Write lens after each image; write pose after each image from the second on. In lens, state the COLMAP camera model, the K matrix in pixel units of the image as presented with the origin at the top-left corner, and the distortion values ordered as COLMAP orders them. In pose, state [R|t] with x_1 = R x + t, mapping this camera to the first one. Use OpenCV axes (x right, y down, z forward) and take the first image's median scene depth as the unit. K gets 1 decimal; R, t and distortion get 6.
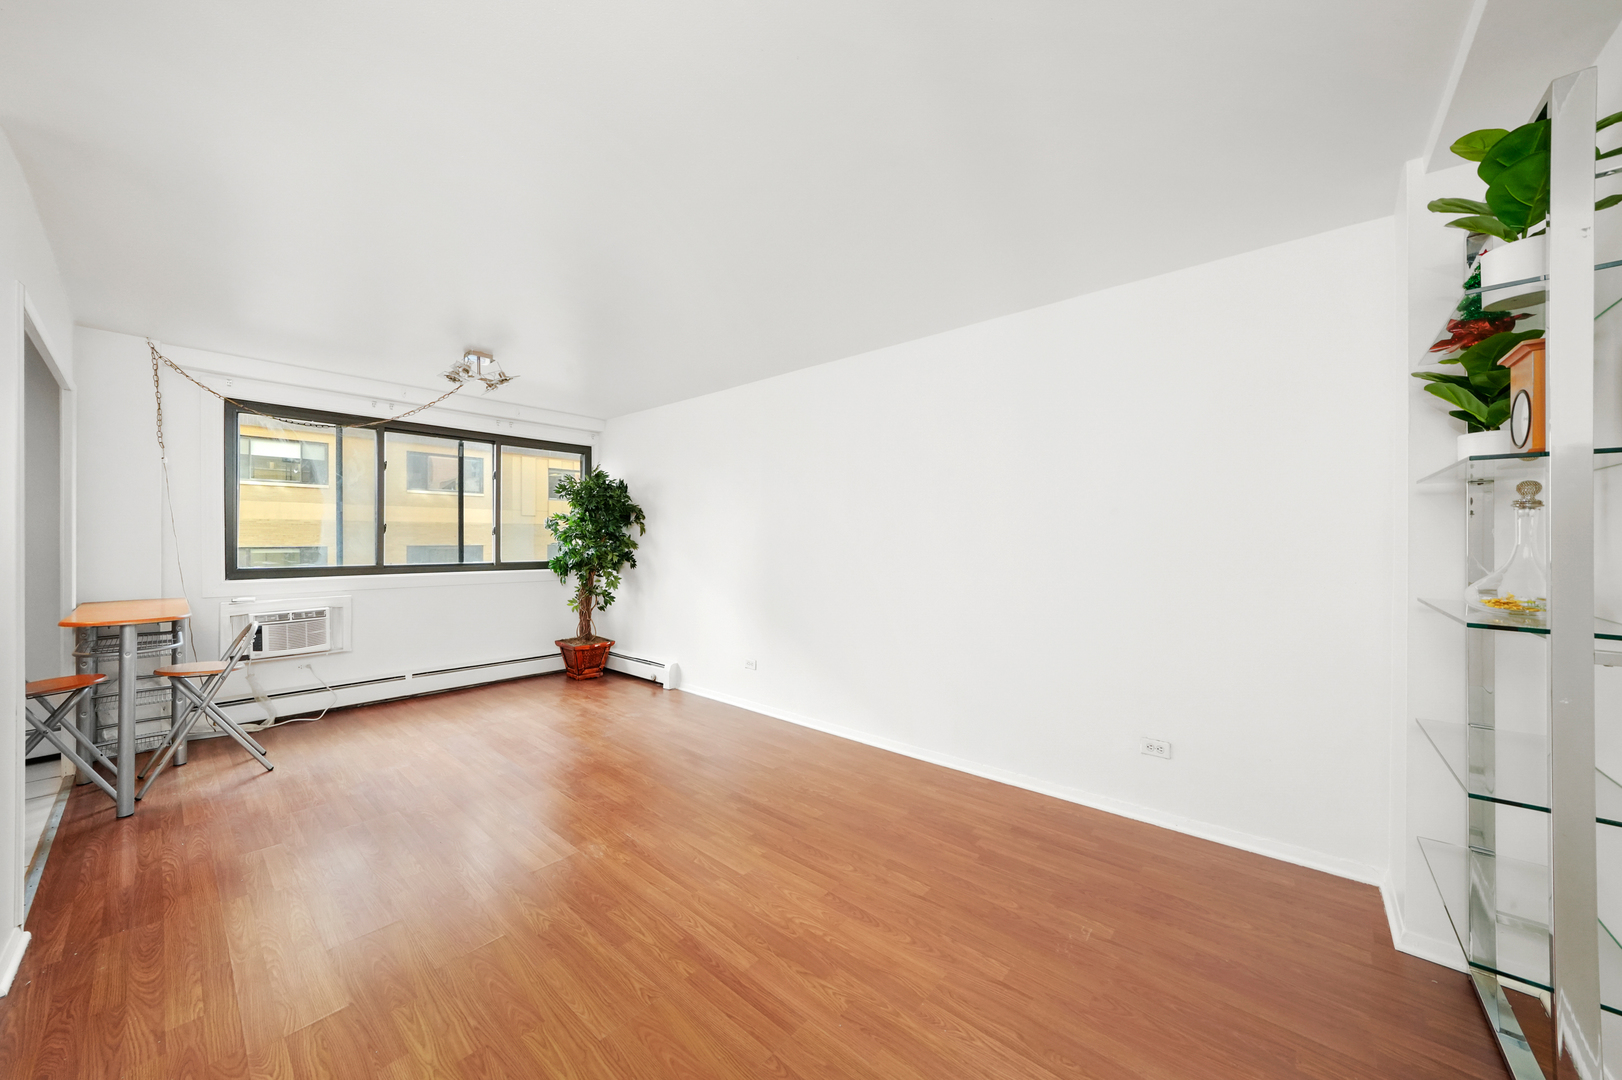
lens RADIAL K [[569.5, 0, 802.9], [0, 569.5, 541.5], [0, 0, 1]] dist [-0.001999, -0.000125]
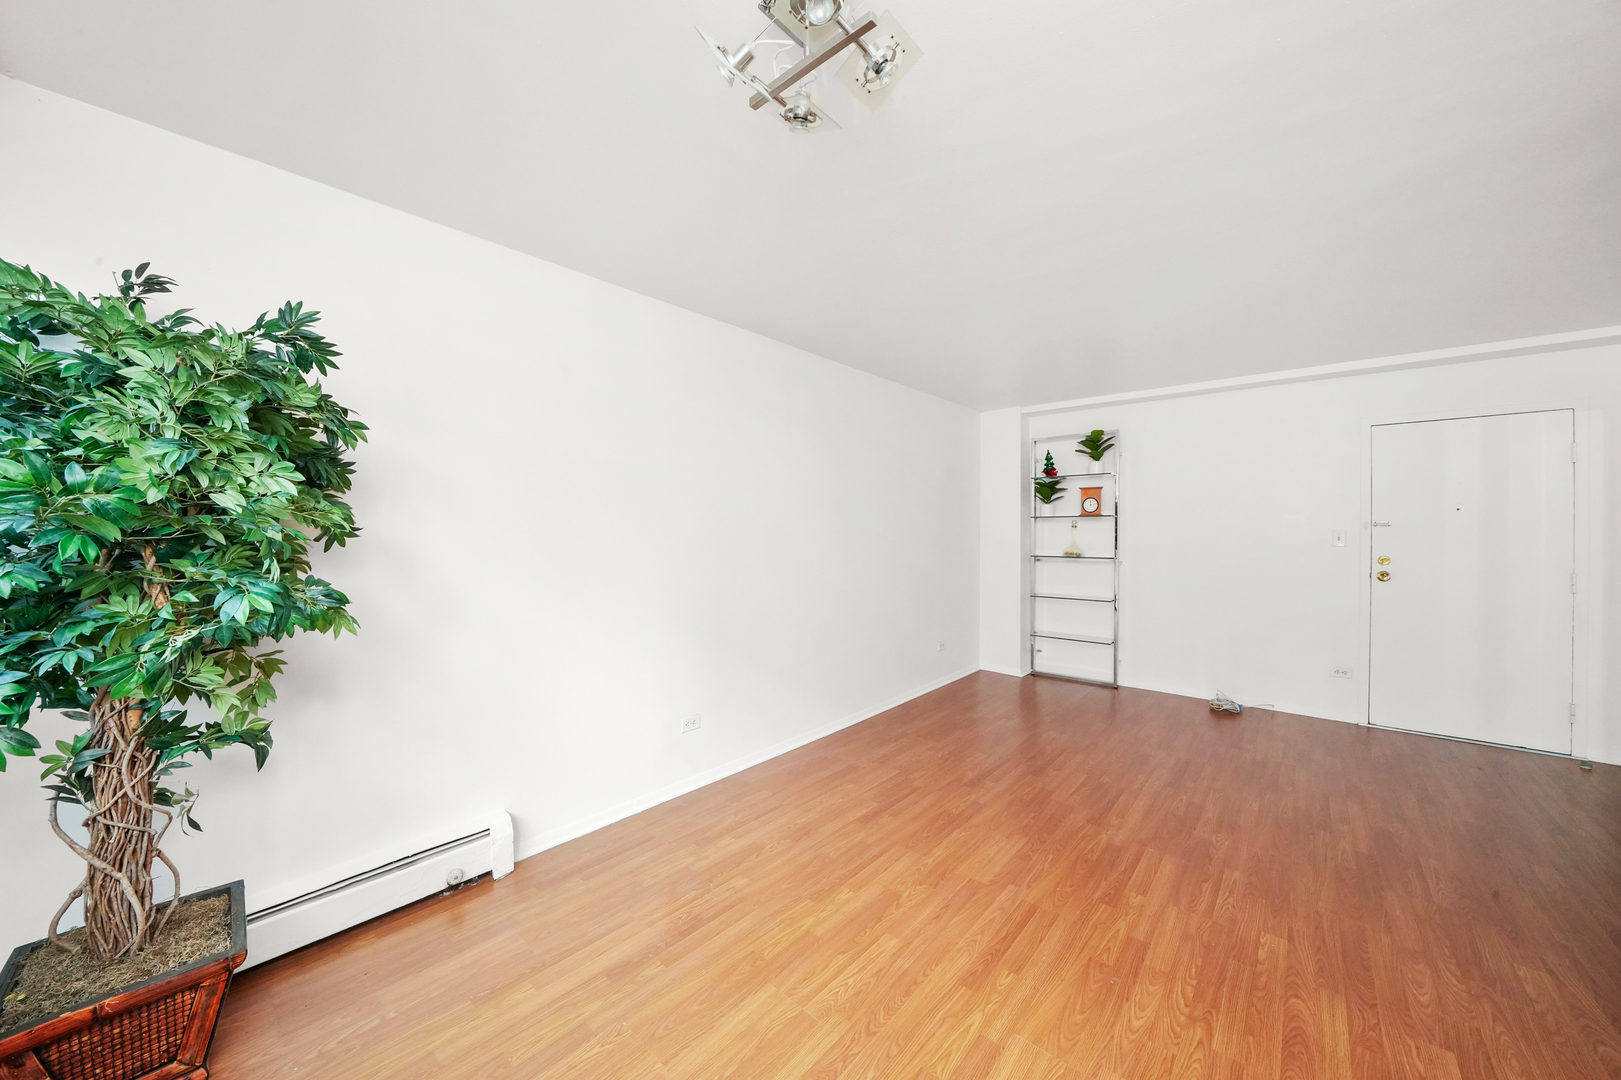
lens RADIAL K [[566.8, 0, 806.9], [0, 566.8, 538.9], [0, 0, 1]] dist [-0.025422, 0.002392]
pose [[0.010298, -0.010541, 0.999891, -0.734346], [0.006551, 0.999924, 0.010474, -0.010760], [-0.999926, 0.006442, 0.010366, 0.821200]]
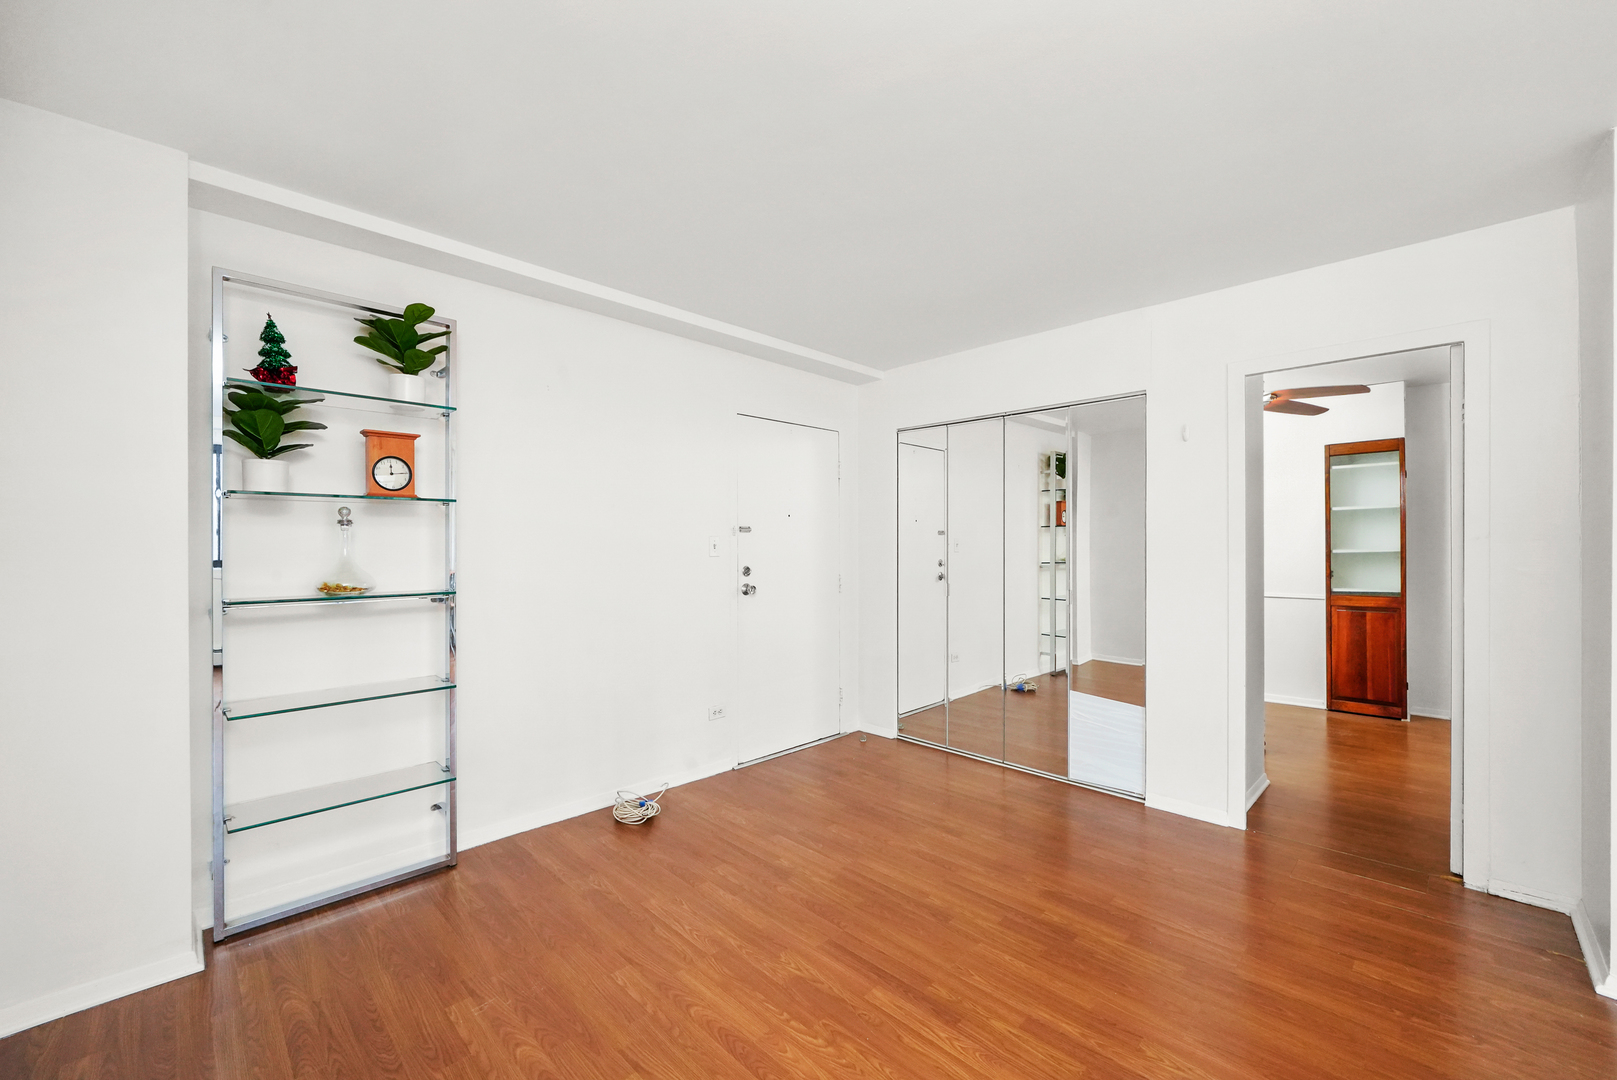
lens RADIAL K [[645.9, 0, 808.5], [0, 645.9, 540.0], [0, 0, 1]] dist [-0.020554, -0.000010]
pose [[-0.998218, -0.000745, 0.059676, -0.019147], [-0.000644, 0.999998, 0.001710, -0.006498], [-0.059677, 0.001669, -0.998216, 0.798223]]
